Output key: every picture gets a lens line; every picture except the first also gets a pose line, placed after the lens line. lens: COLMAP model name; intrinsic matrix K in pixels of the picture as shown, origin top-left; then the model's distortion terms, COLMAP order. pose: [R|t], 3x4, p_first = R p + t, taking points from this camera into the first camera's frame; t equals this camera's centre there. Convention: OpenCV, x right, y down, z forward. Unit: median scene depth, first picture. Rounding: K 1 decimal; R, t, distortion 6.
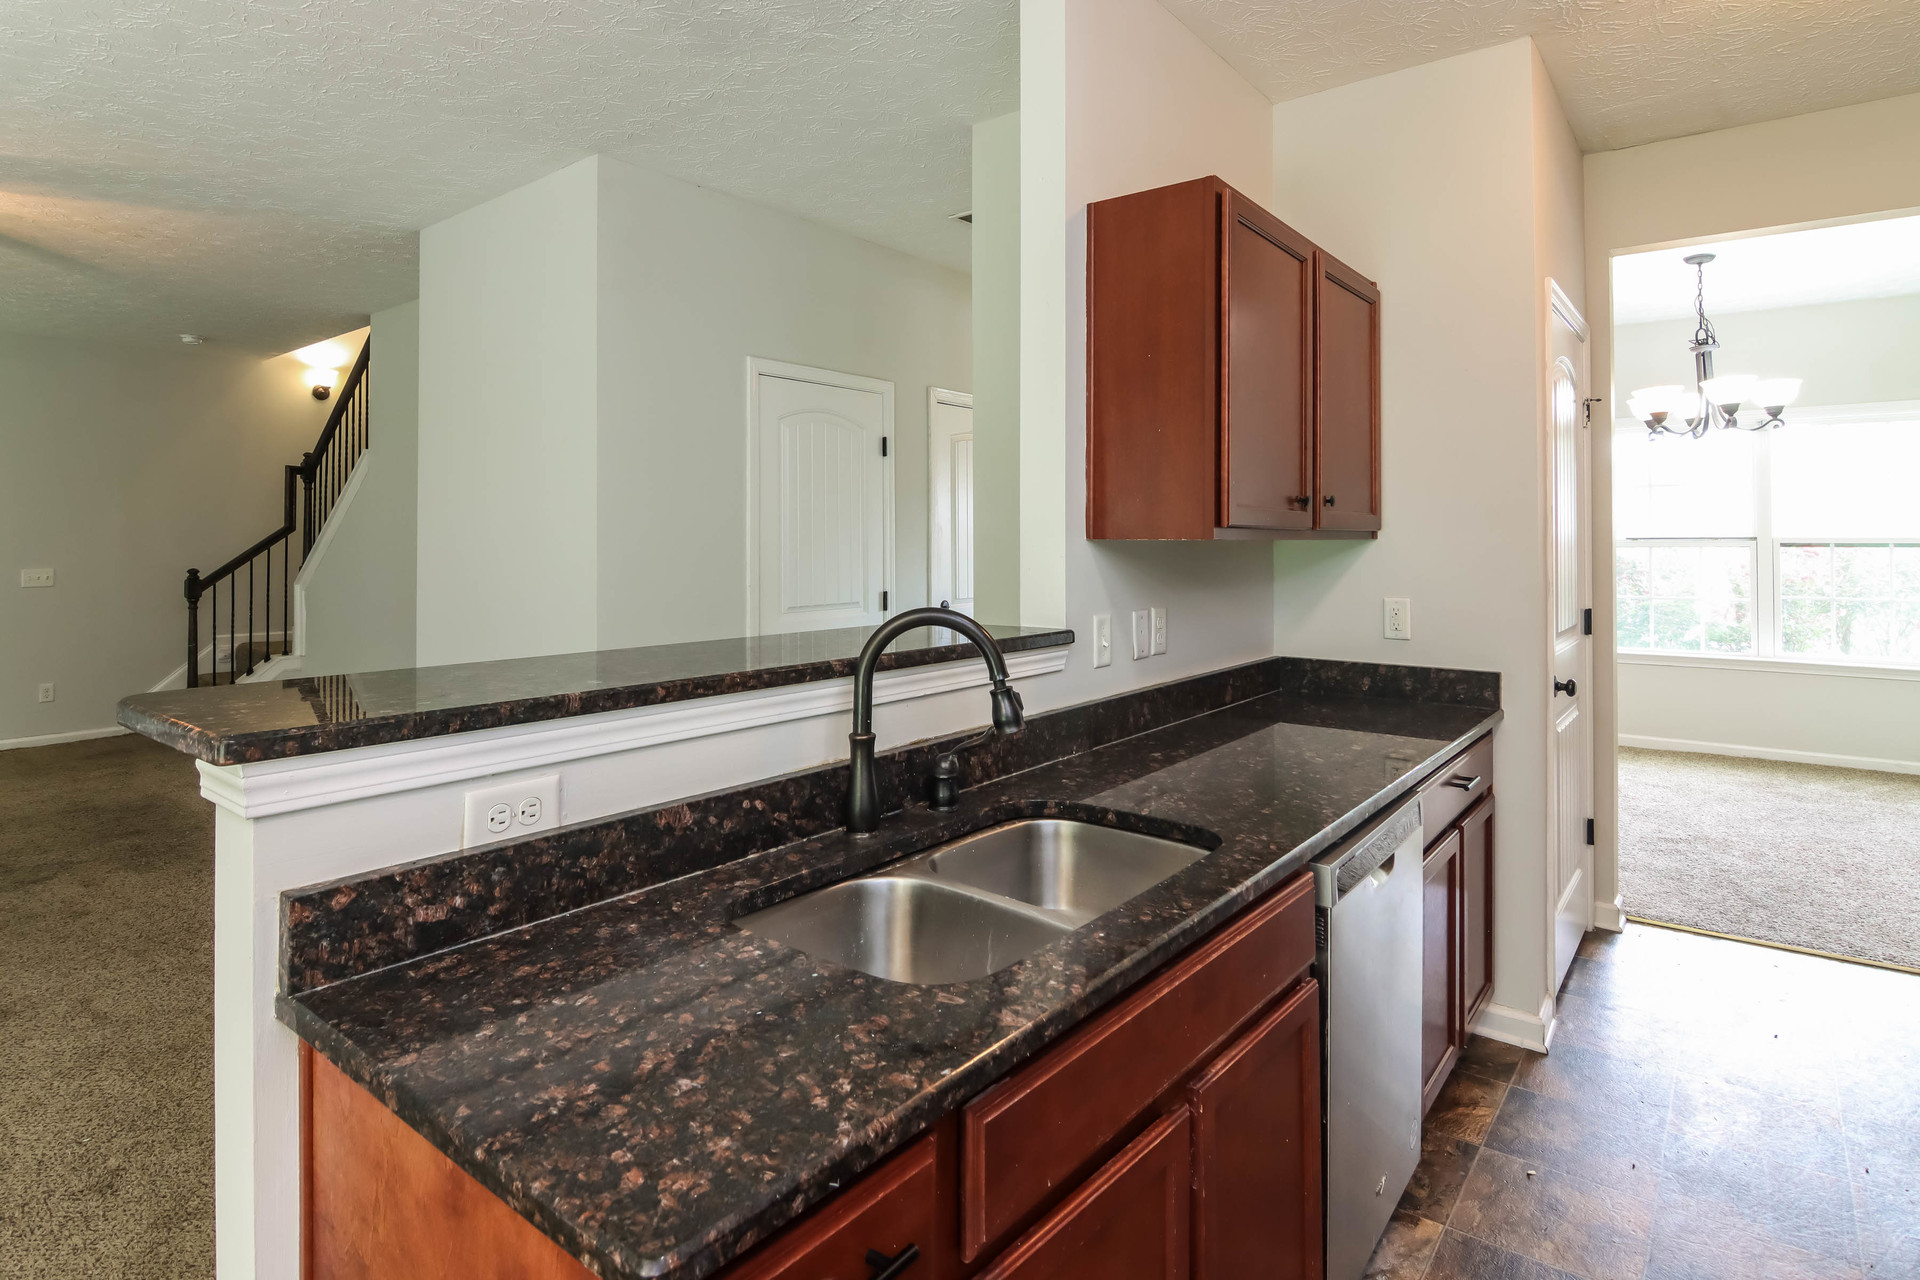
lens RADIAL K [[1039.4, 0, 937.4], [0, 1039.4, 524.7], [0, 0, 1]] dist [-0.010123, -0.004764]
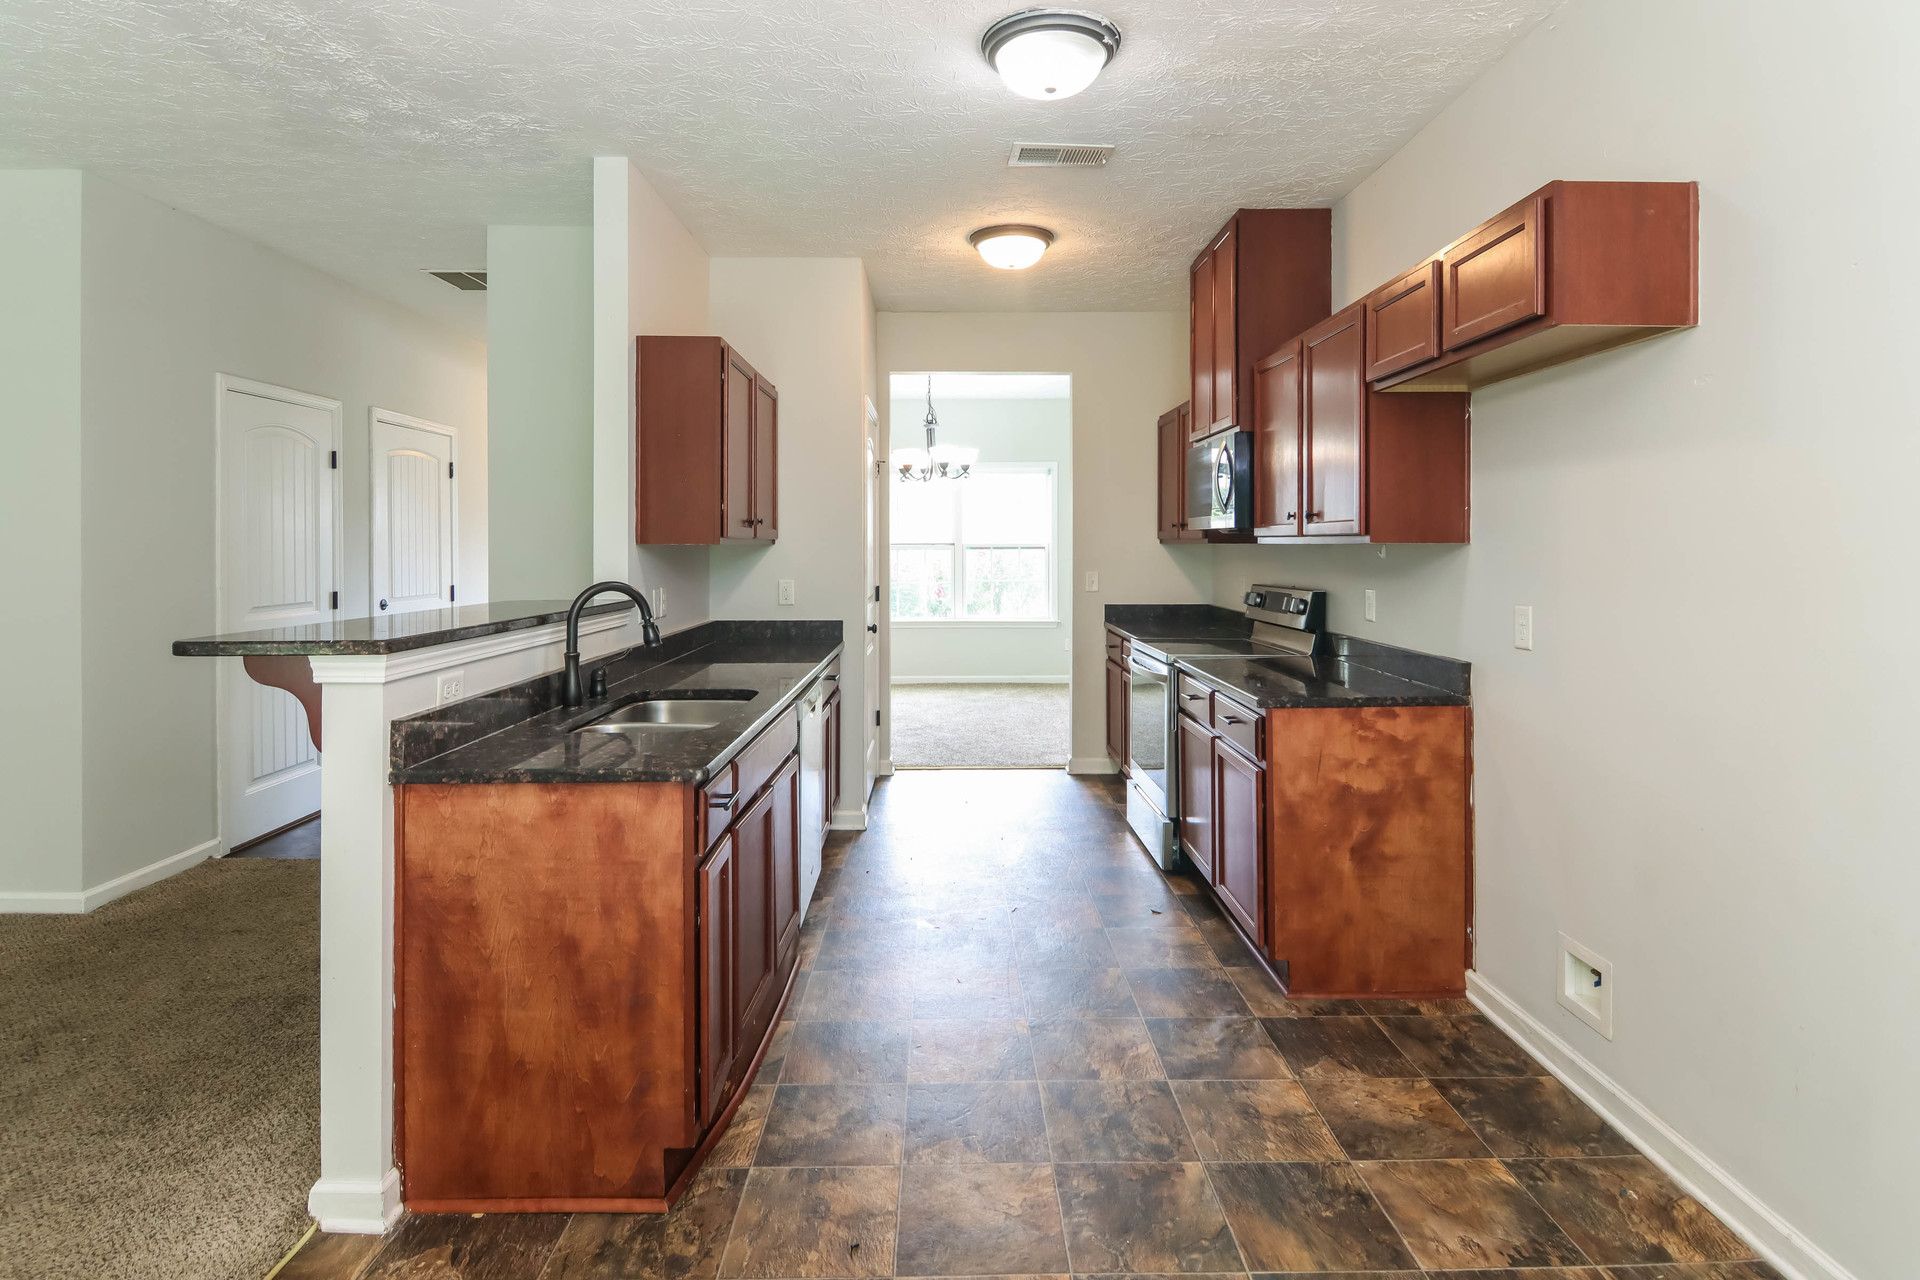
lens RADIAL K [[969.1, 0, 961.6], [0, 969.1, 546.9], [0, 0, 1]] dist [0.000123, 0.000088]
pose [[0.775843, -0.000693, 0.630926, -0.320399], [-0.009577, 0.999871, 0.012875, -0.004744], [-0.630854, -0.016031, 0.775736, -0.379308]]
